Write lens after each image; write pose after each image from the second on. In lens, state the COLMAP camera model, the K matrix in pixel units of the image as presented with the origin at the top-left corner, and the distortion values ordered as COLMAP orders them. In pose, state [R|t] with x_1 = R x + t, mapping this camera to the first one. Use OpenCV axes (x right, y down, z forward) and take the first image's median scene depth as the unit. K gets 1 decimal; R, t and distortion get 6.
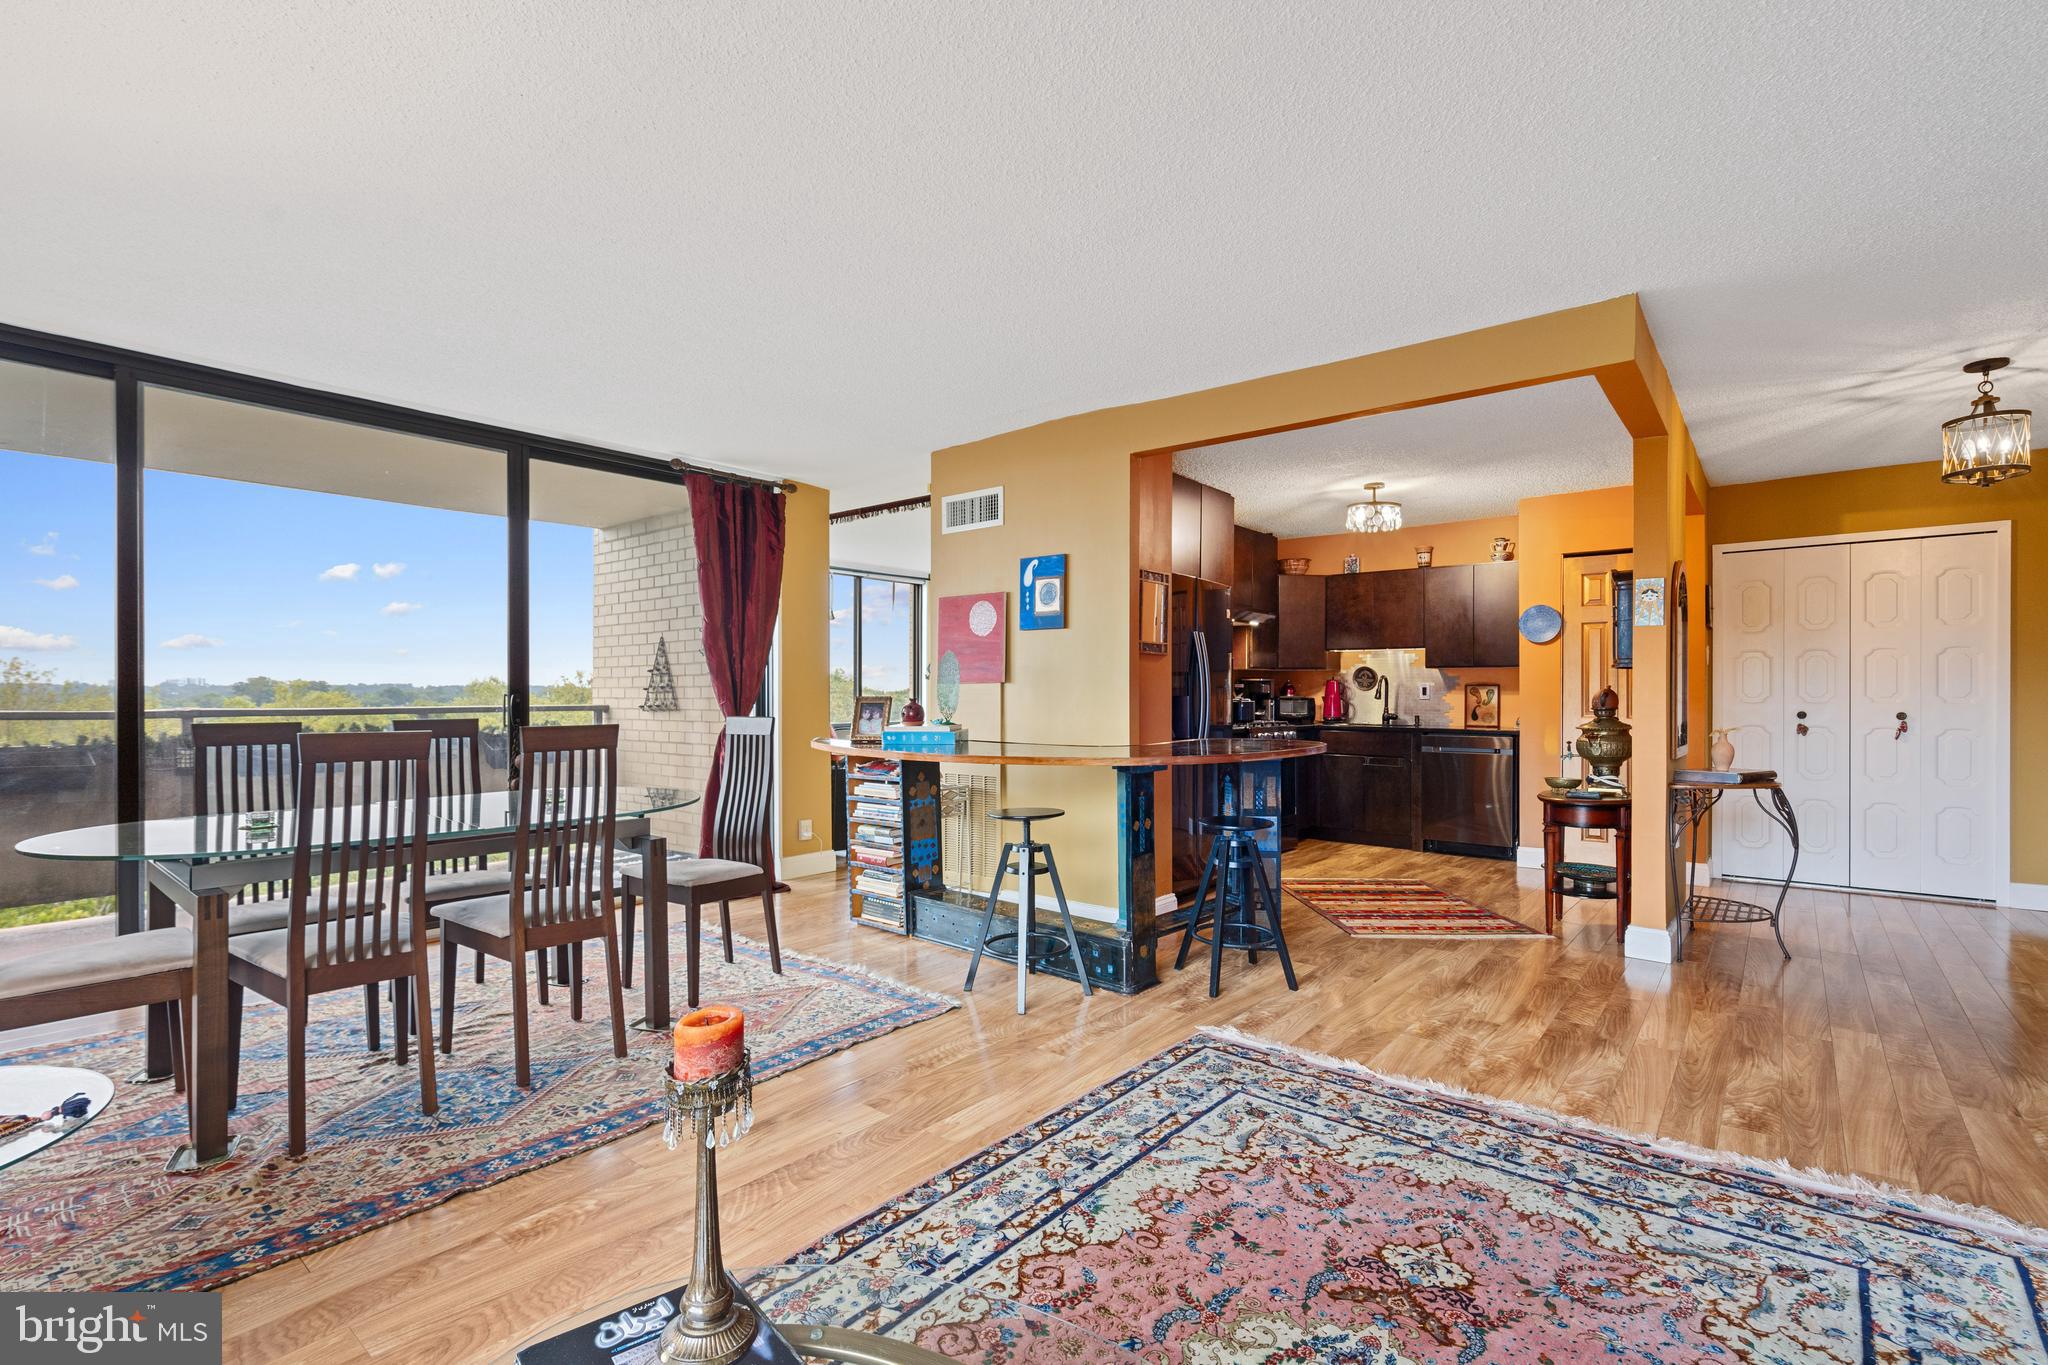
lens RADIAL K [[925.4, 0, 1035.9], [0, 925.4, 693.4], [0, 0, 1]] dist [-0.002879, 0.000496]
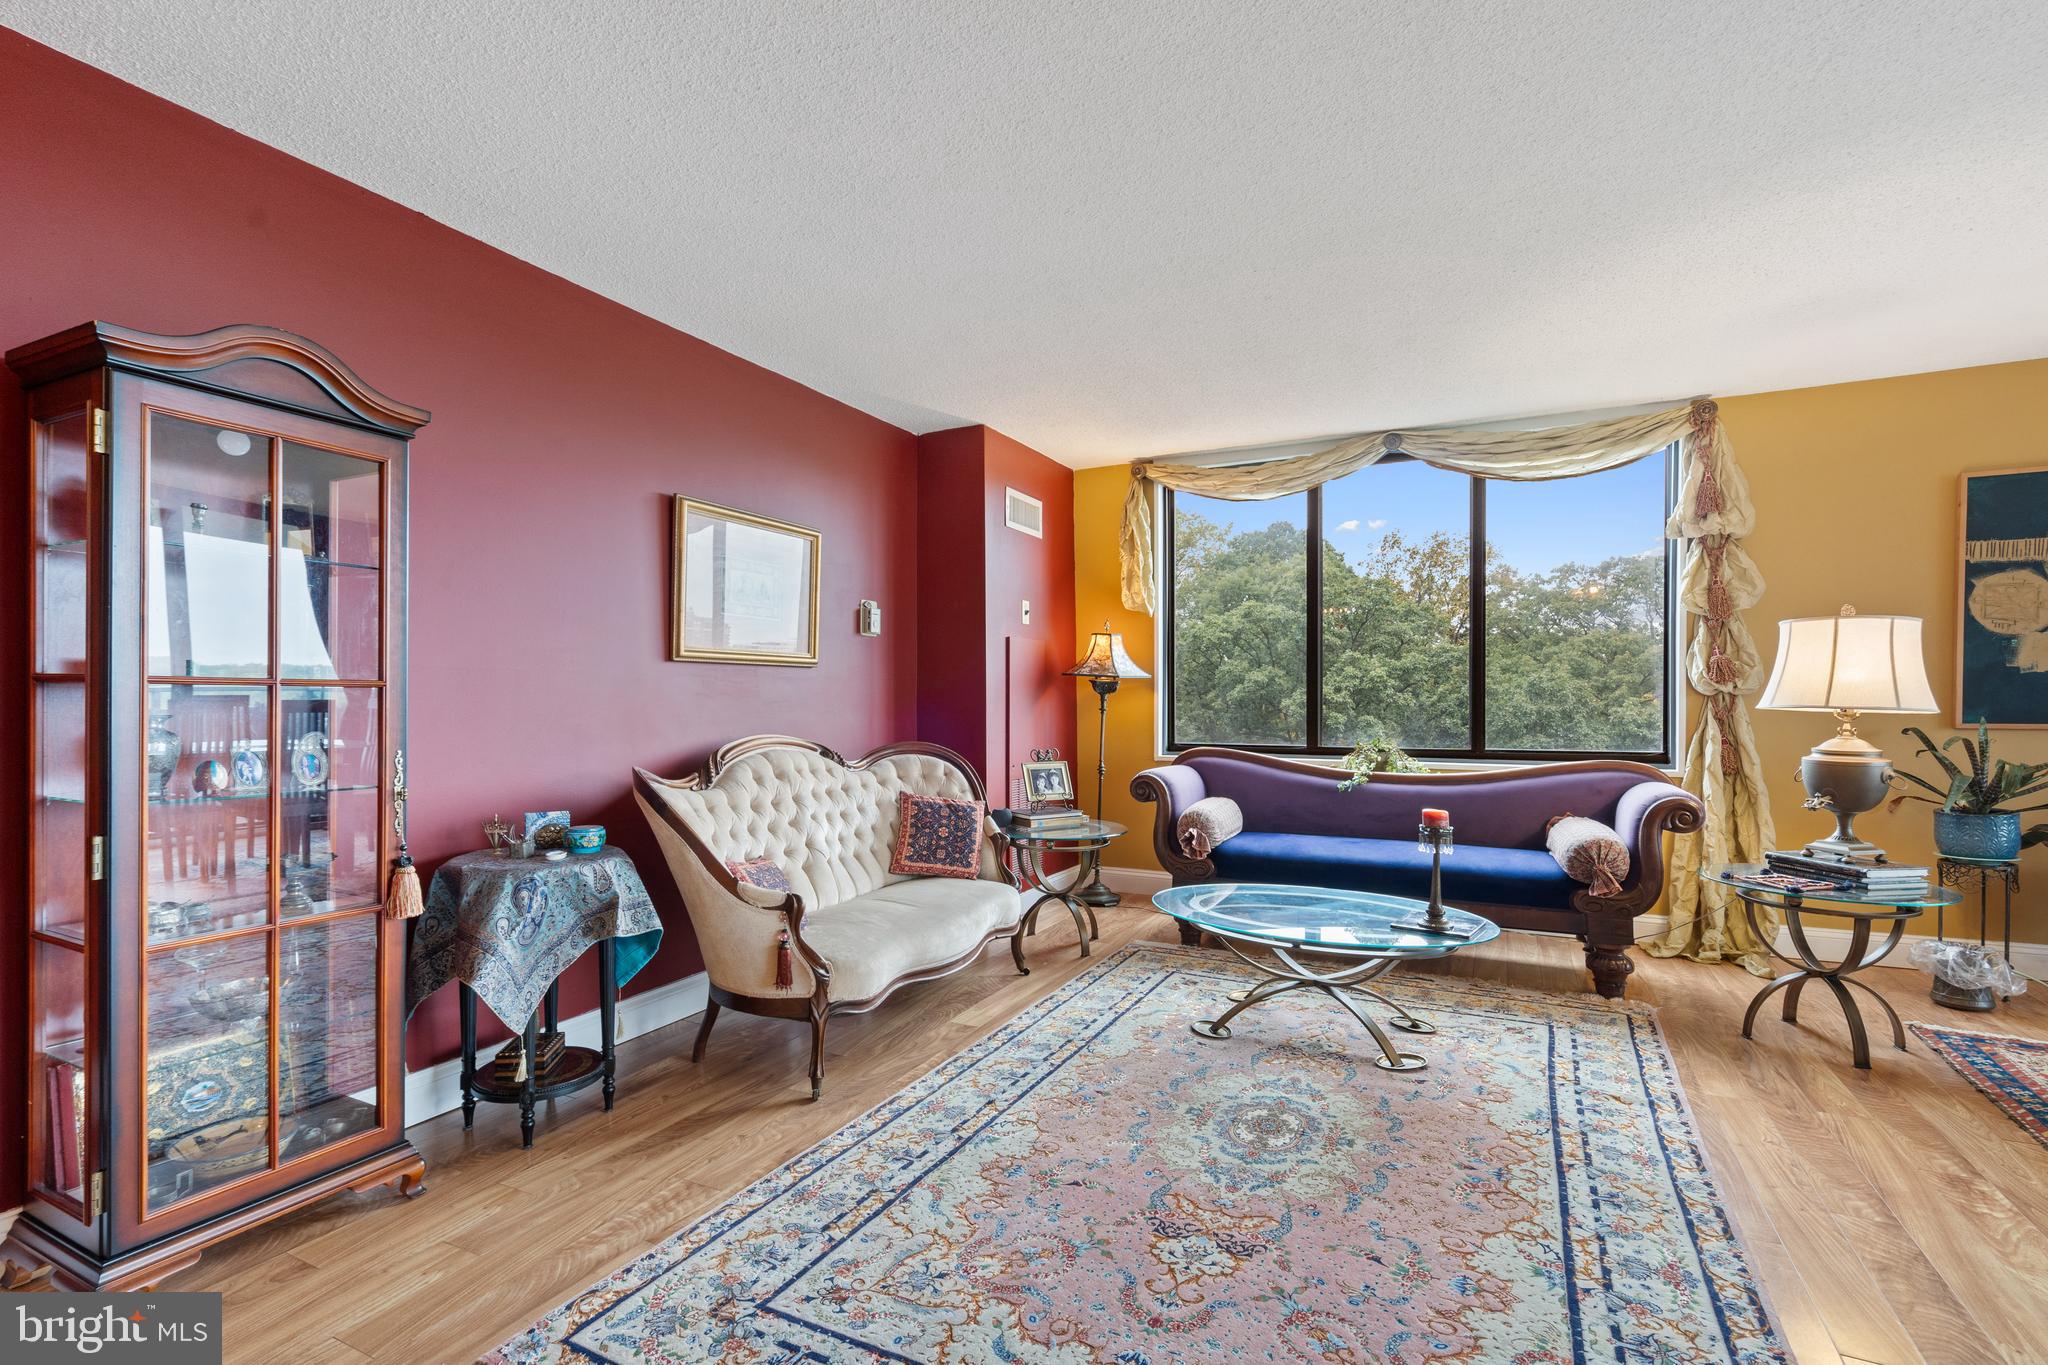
lens RADIAL K [[941.4, 0, 1028.4], [0, 941.4, 715.5], [0, 0, 1]] dist [-0.001420, -0.000446]
pose [[-0.976250, 0.009088, -0.216457, 0.476105], [0.005723, 0.999853, 0.016164, 0.002404], [0.216572, 0.014542, -0.976158, 1.142911]]
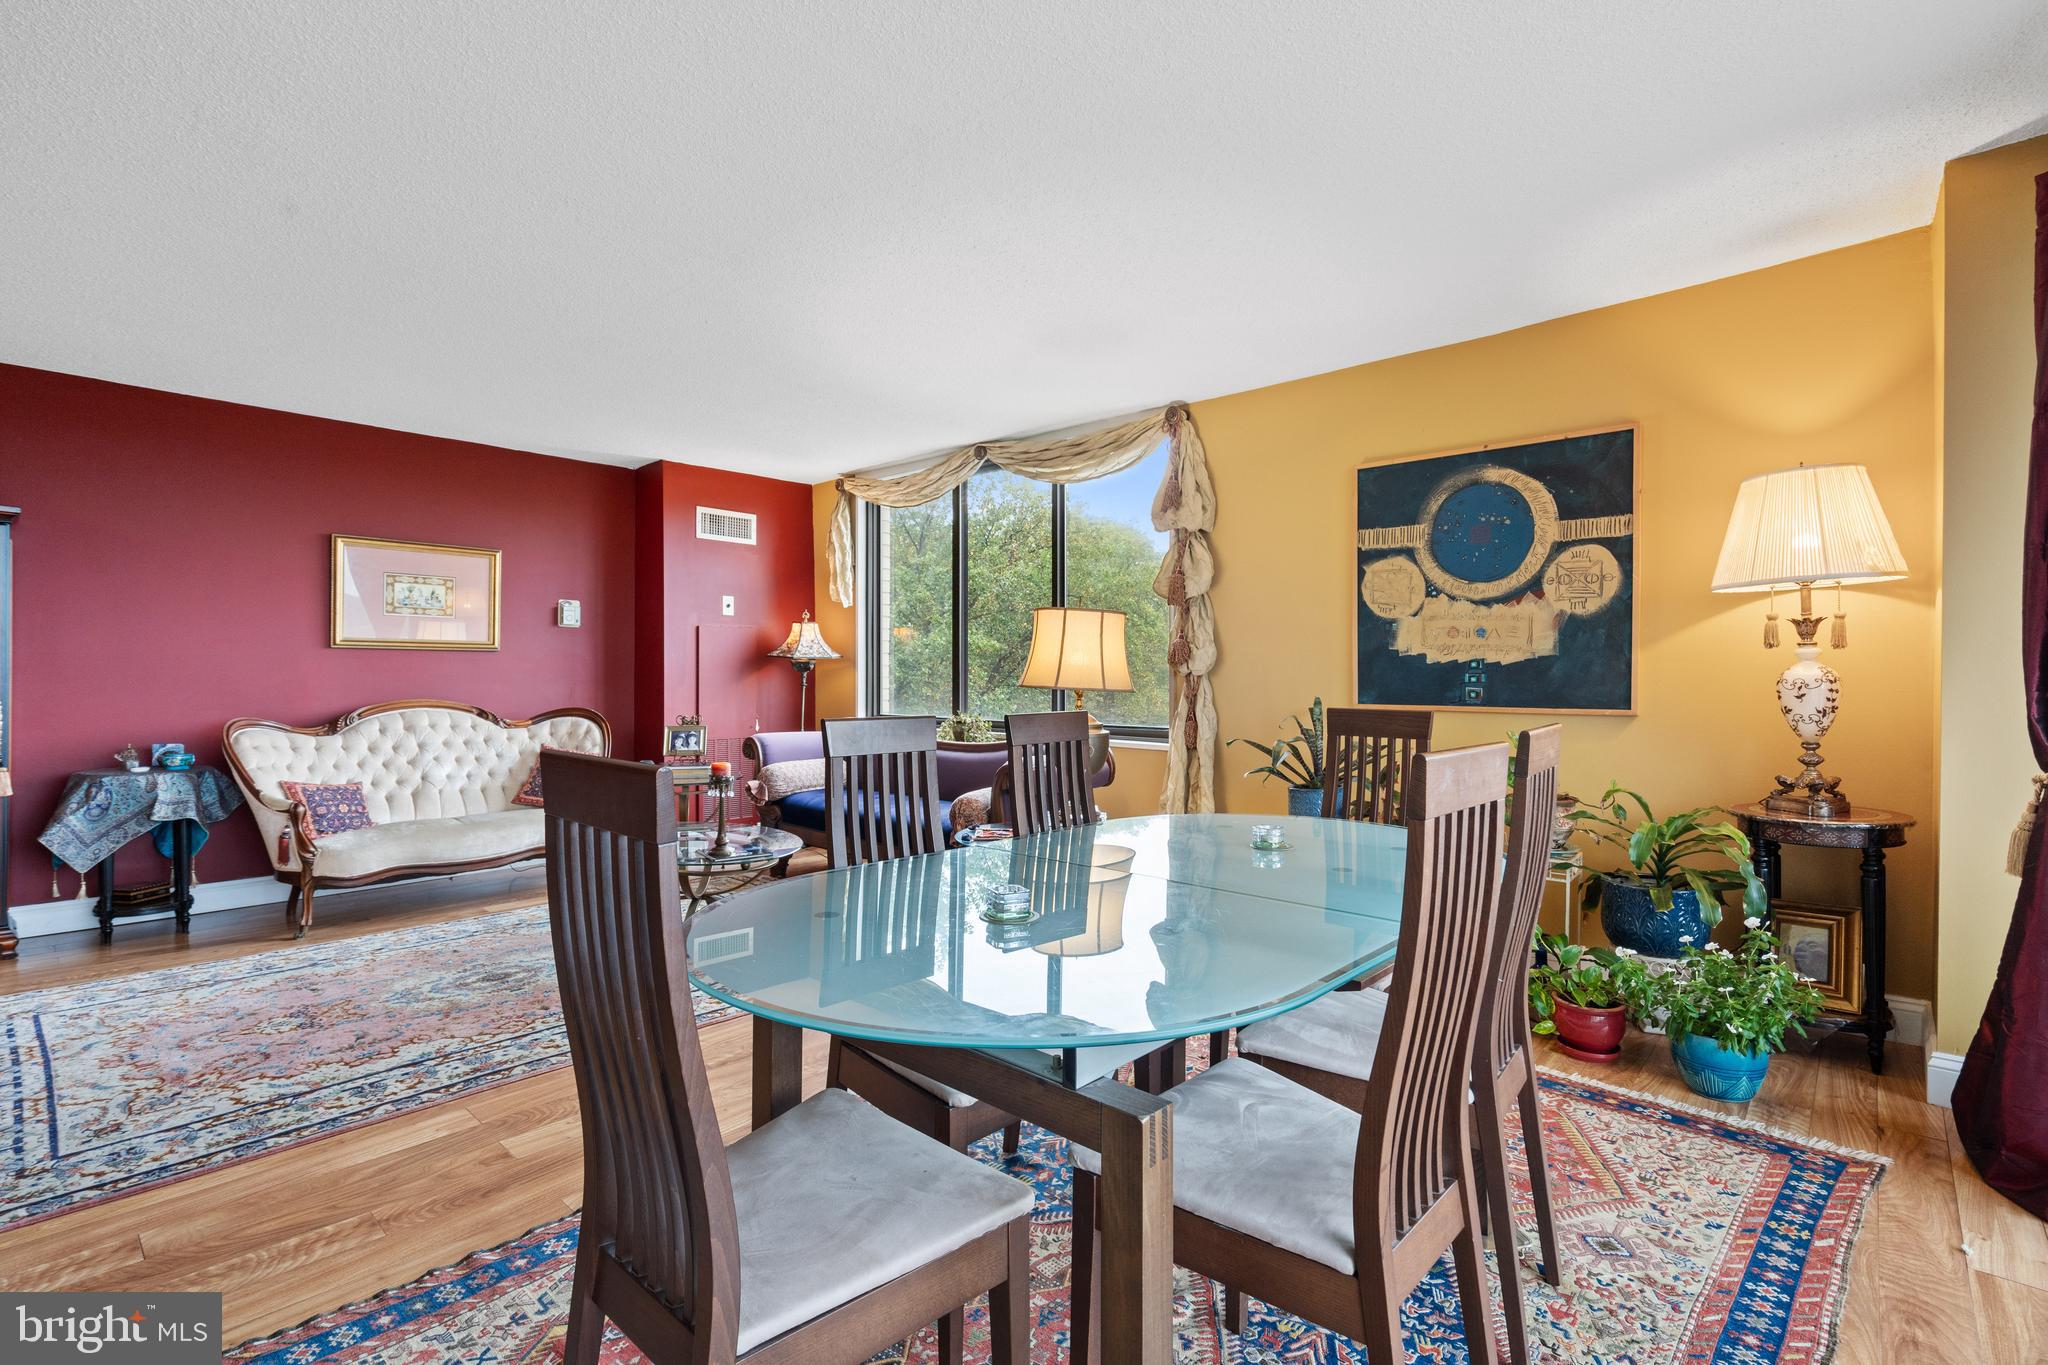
lens RADIAL K [[925.4, 0, 1035.9], [0, 925.4, 693.4], [0, 0, 1]] dist [-0.002879, 0.000496]
pose [[-0.999009, -0.002097, 0.044450, -0.569634], [-0.001407, 0.999878, 0.015542, 0.005845], [-0.044478, 0.015464, -0.998891, 1.482825]]
